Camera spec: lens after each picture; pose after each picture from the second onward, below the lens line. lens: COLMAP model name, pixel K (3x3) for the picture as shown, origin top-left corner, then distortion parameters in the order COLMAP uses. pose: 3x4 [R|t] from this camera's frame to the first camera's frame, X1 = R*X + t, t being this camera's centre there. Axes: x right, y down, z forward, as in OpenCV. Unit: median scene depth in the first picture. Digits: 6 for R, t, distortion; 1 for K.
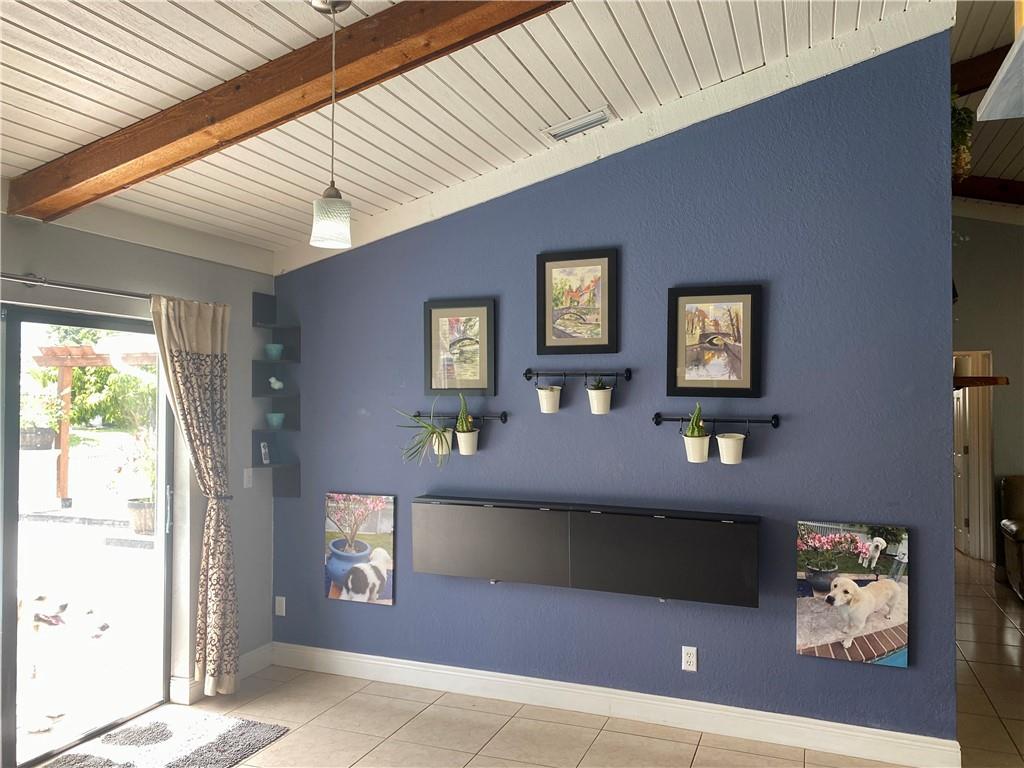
lens RADIAL K [[755.6, 0, 494.7], [0, 755.6, 387.8], [0, 0, 1]] dist [0.044555, -0.053391]
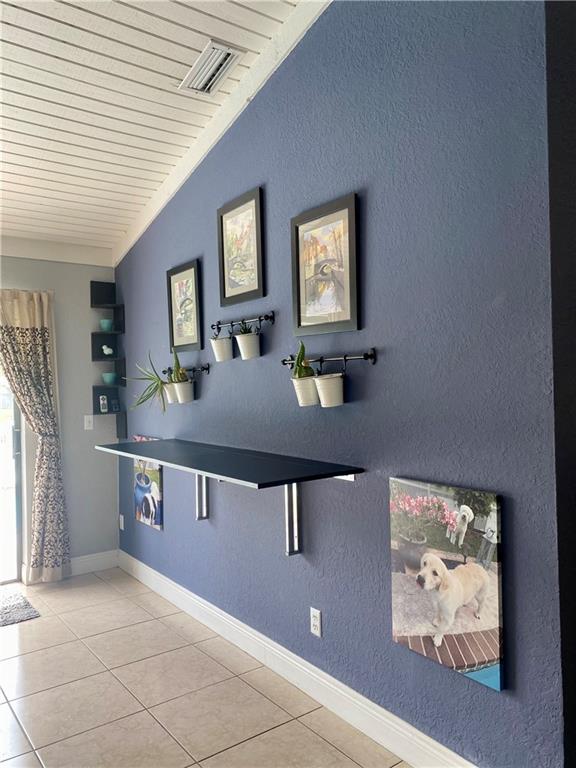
lens RADIAL K [[566.7, 0, 288.0], [0, 566.7, 384.0], [0, 0, 1]] dist [0.044555, -0.053391]
pose [[0.856206, -0.019459, -0.516267, 0.596324], [0.029741, 0.999490, 0.011651, 0.062670], [0.515777, -0.025330, 0.856348, 0.411131]]
